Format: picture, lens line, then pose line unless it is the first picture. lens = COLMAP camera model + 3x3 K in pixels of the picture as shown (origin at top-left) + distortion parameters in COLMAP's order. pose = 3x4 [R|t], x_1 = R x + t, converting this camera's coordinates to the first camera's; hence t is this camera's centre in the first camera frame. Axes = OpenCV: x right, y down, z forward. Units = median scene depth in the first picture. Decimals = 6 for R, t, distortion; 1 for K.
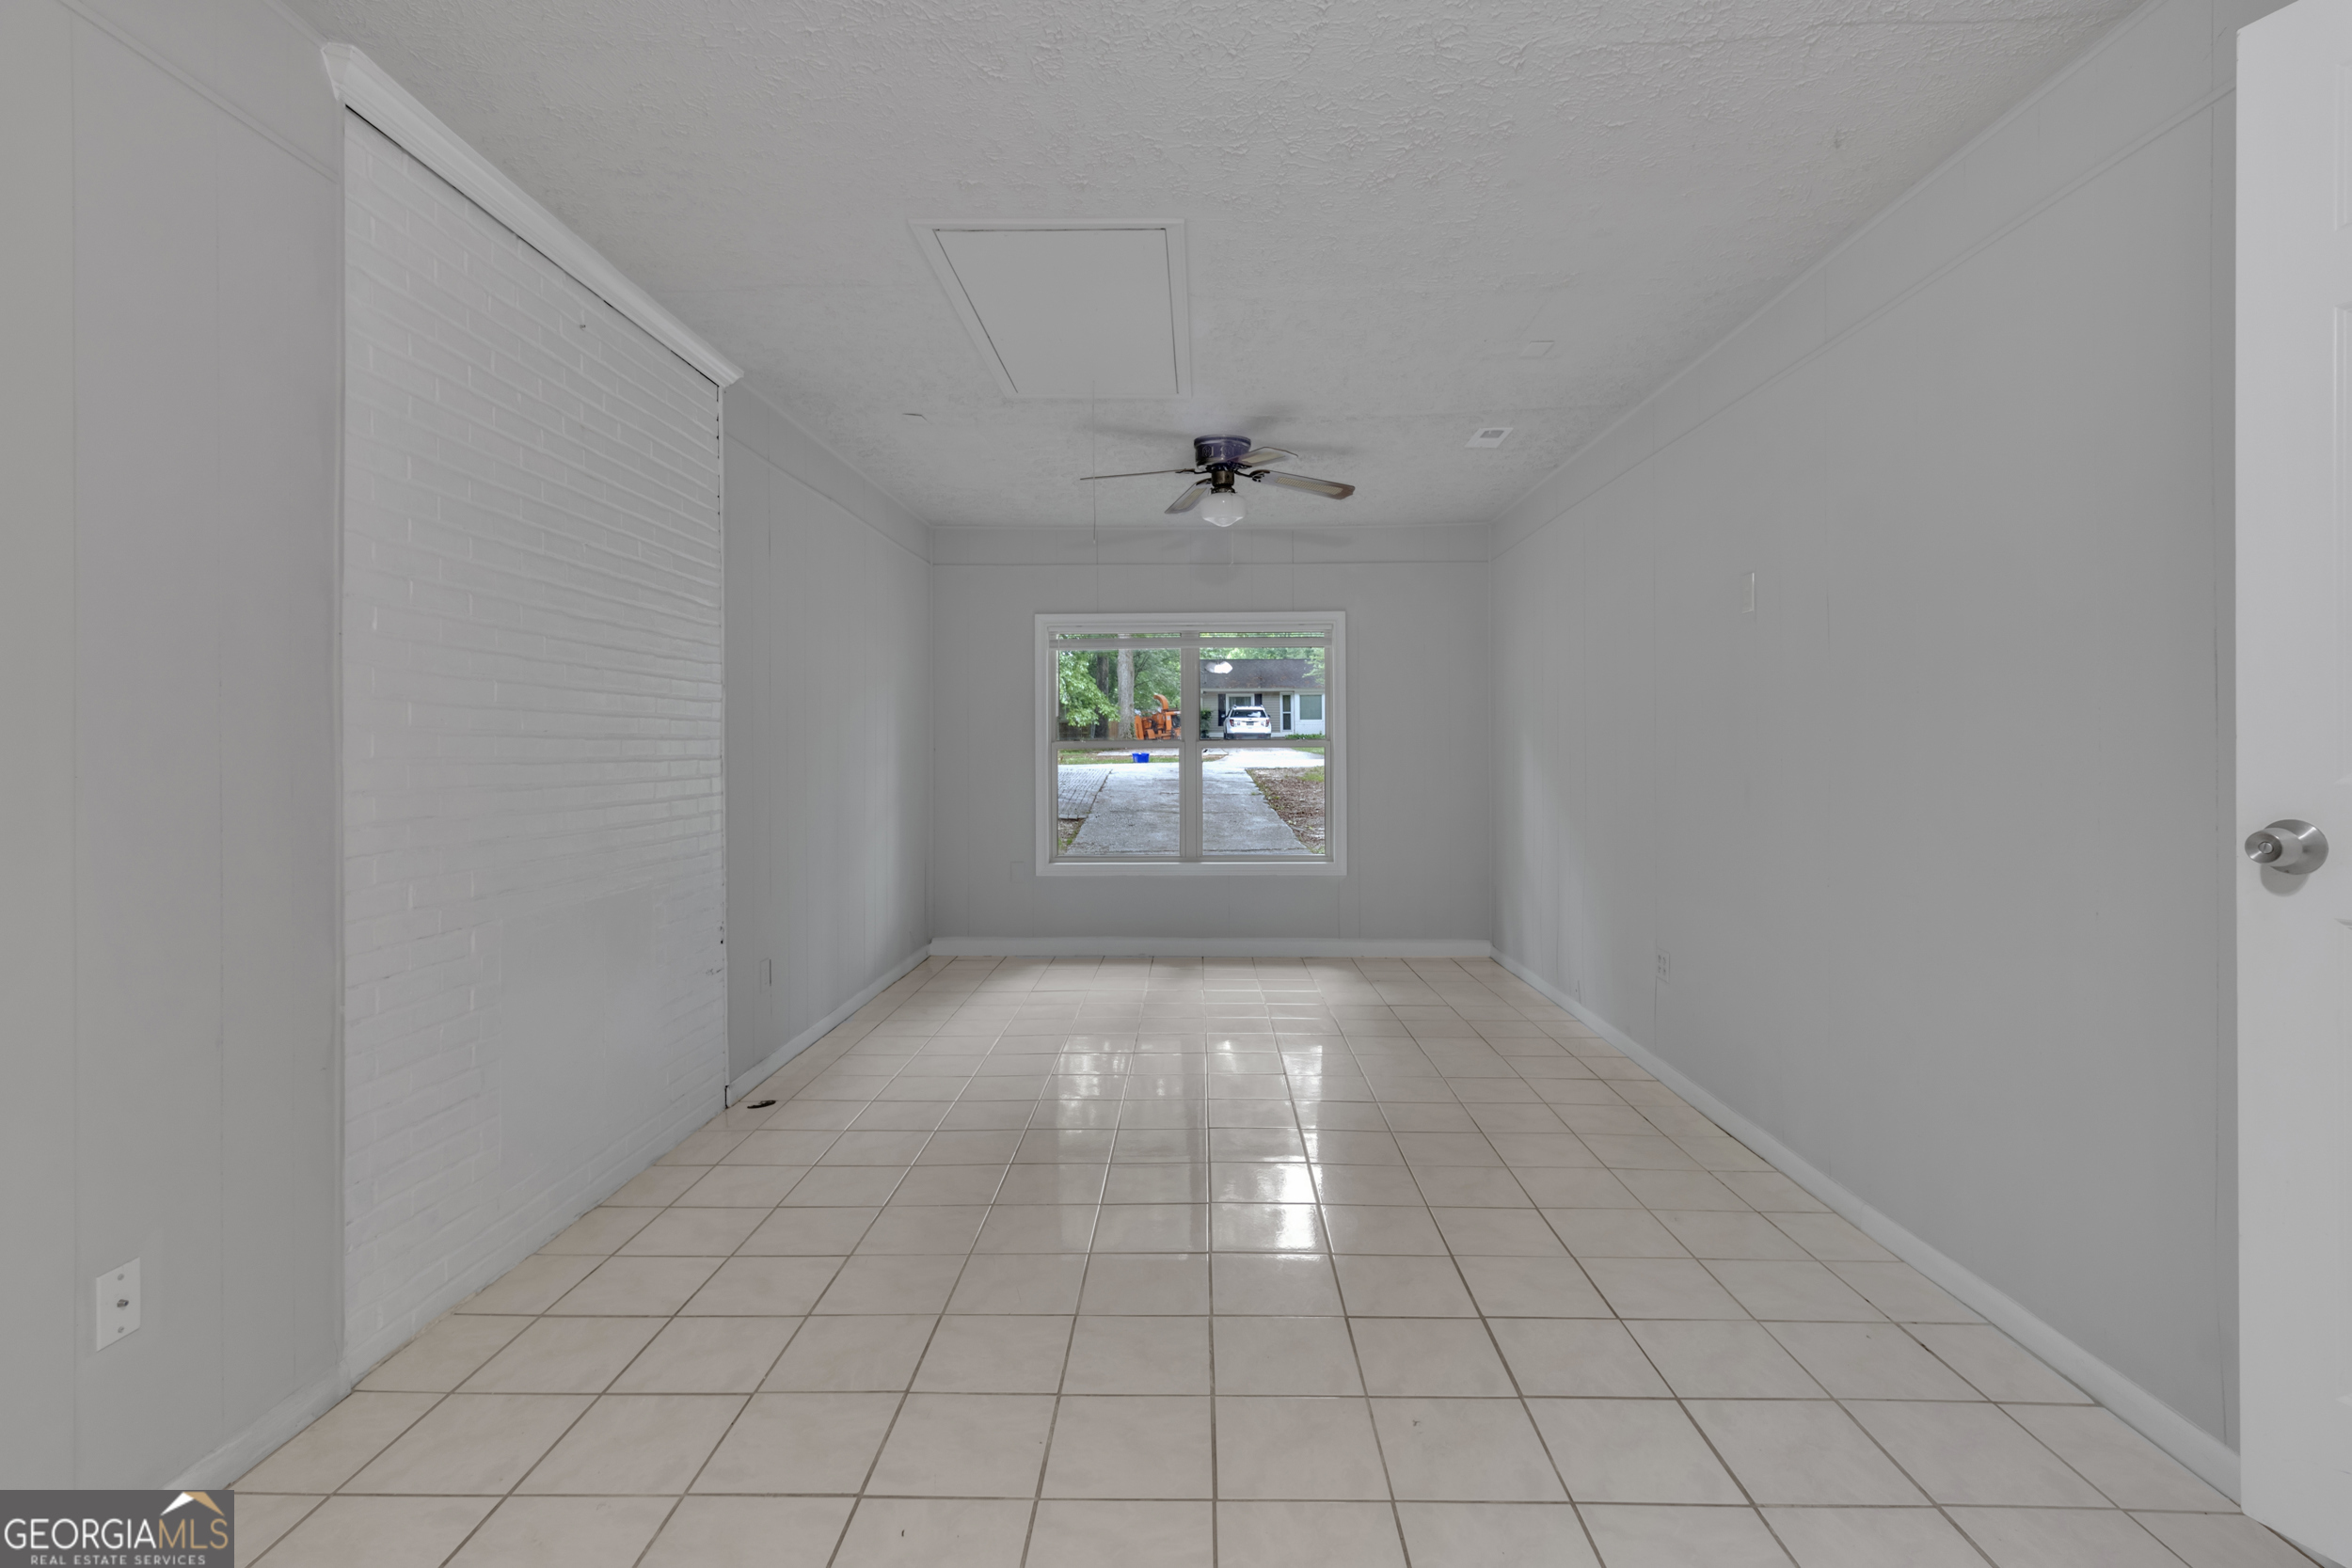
lens RADIAL K [[1118.7, 0, 1176.8], [0, 1118.7, 767.2], [0, 0, 1]] dist [0.001114, -0.001203]
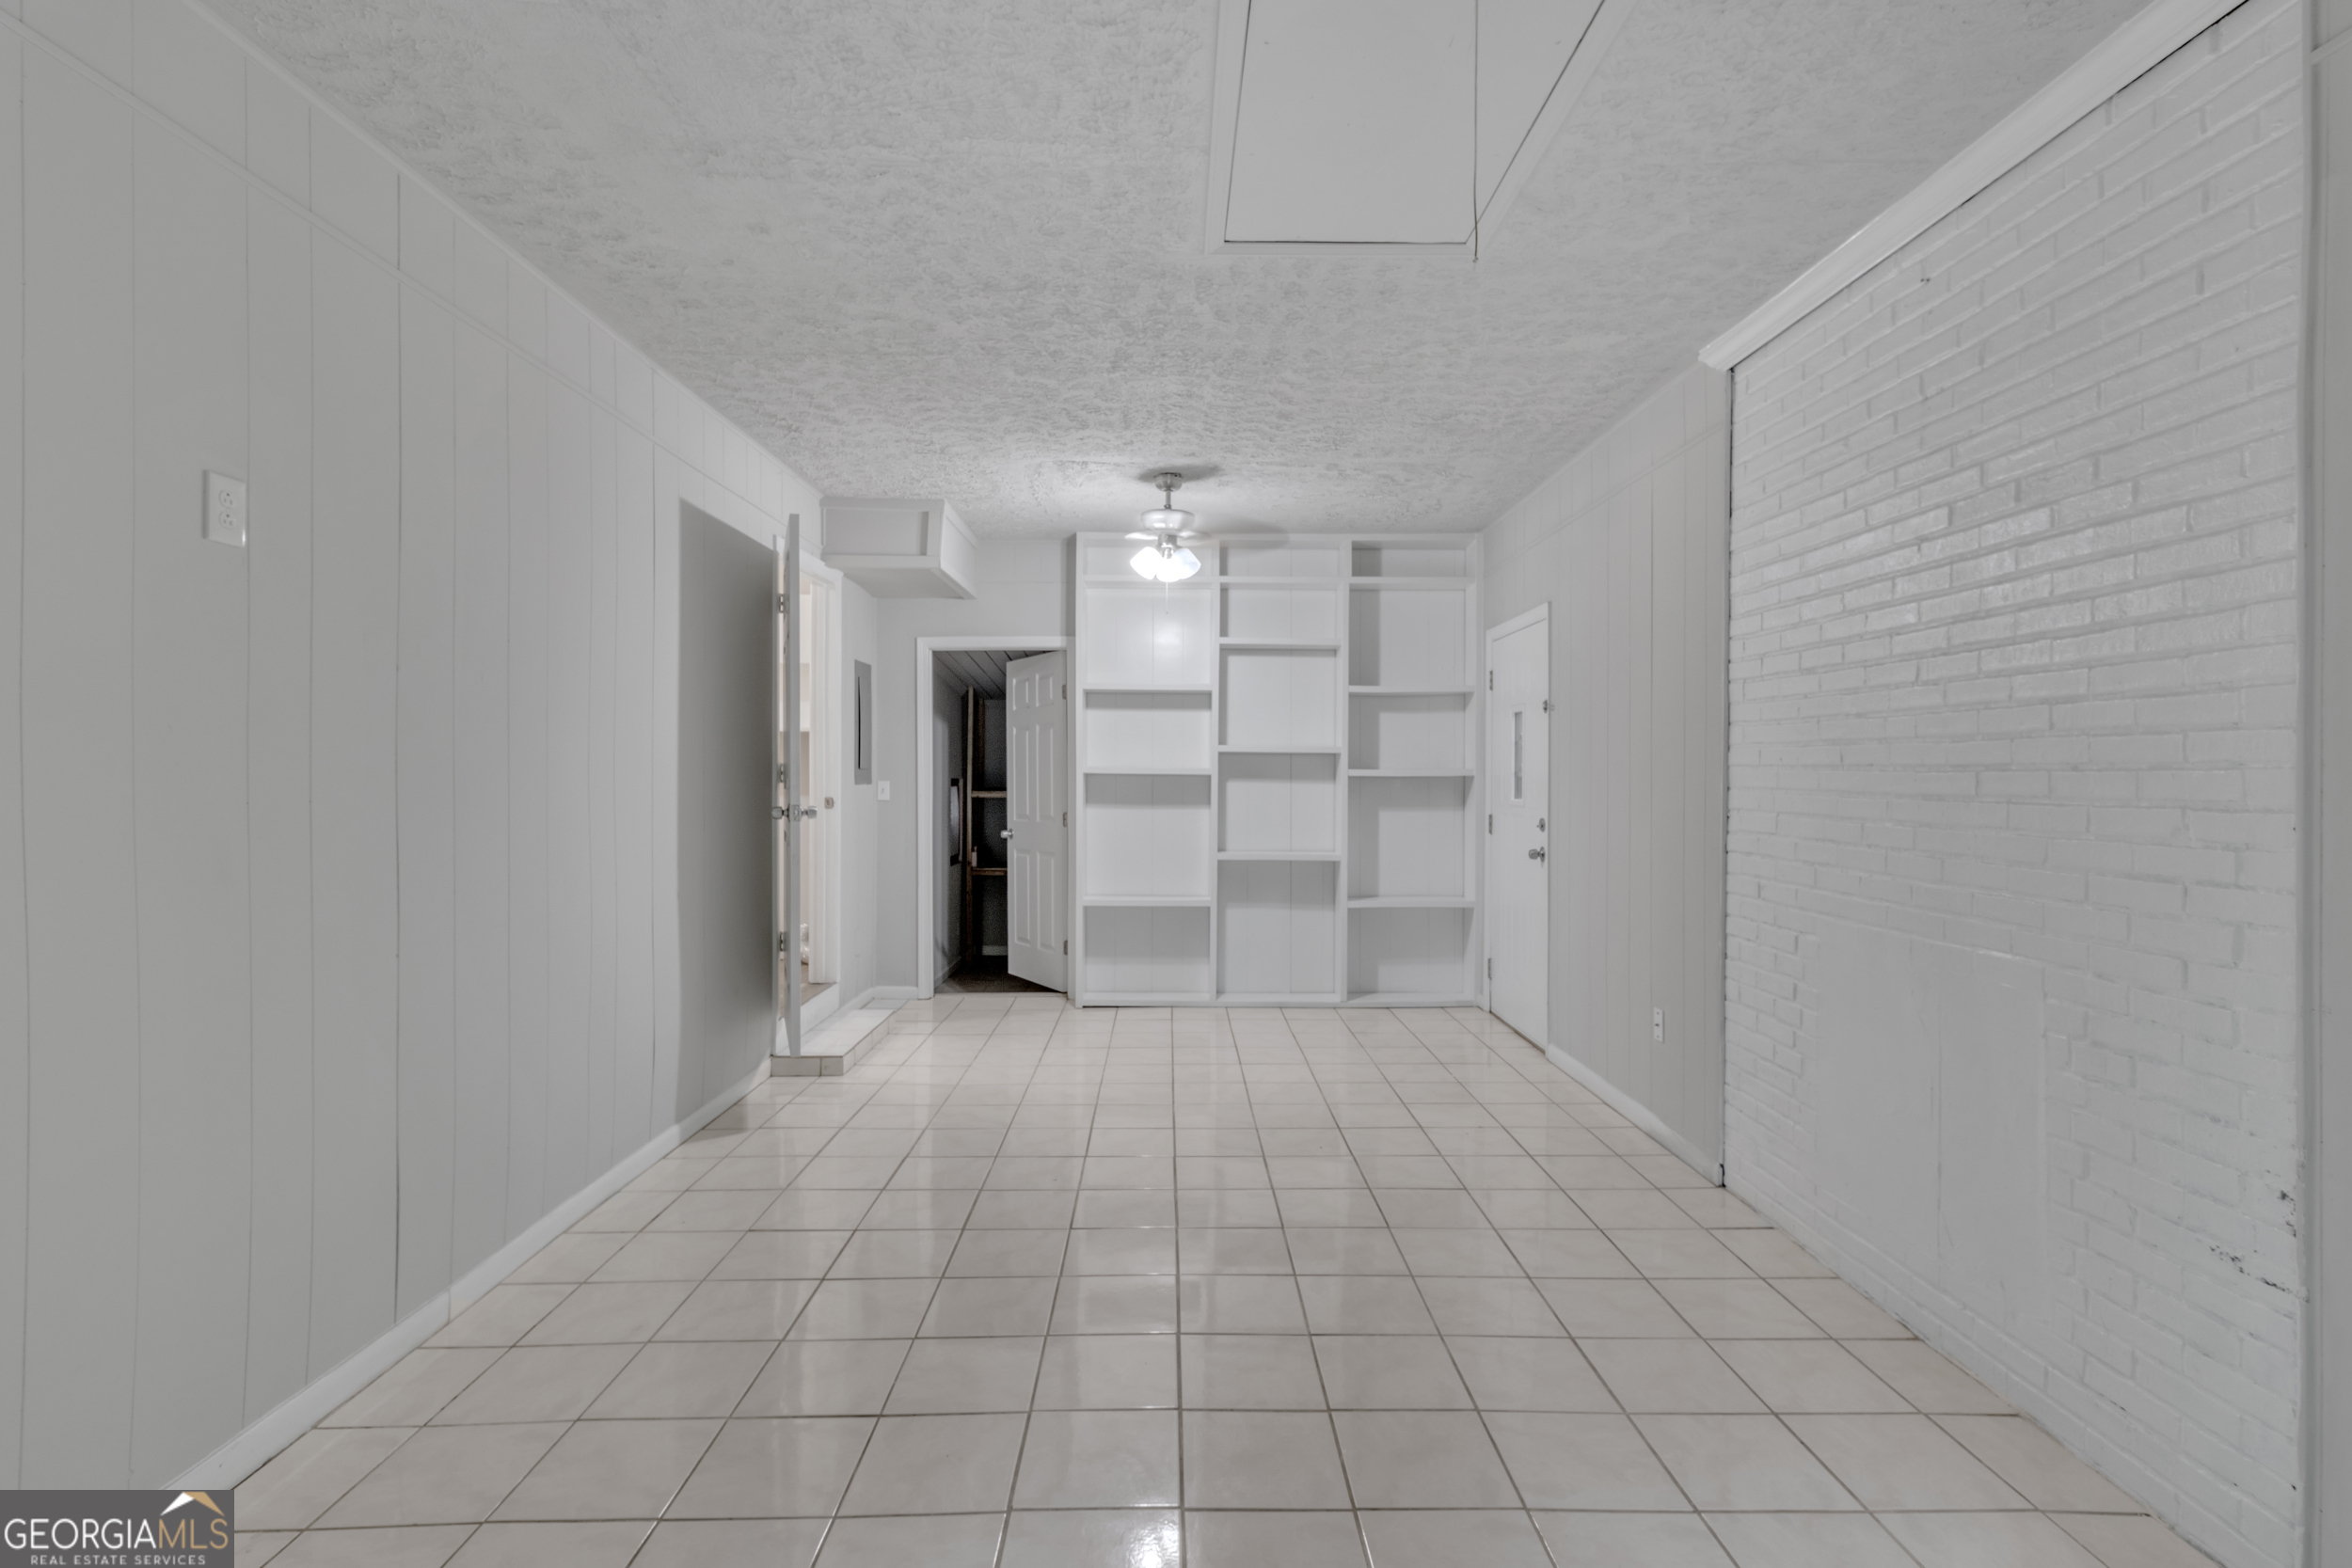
lens RADIAL K [[1118.7, 0, 1179.2], [0, 1118.7, 772.9], [0, 0, 1]] dist [0.001114, -0.001203]
pose [[0.999644, 0.008845, 0.025186, -0.002982], [-0.008146, 0.999582, -0.027750, 0.004778], [-0.025421, 0.027535, 0.999298, -0.190501]]
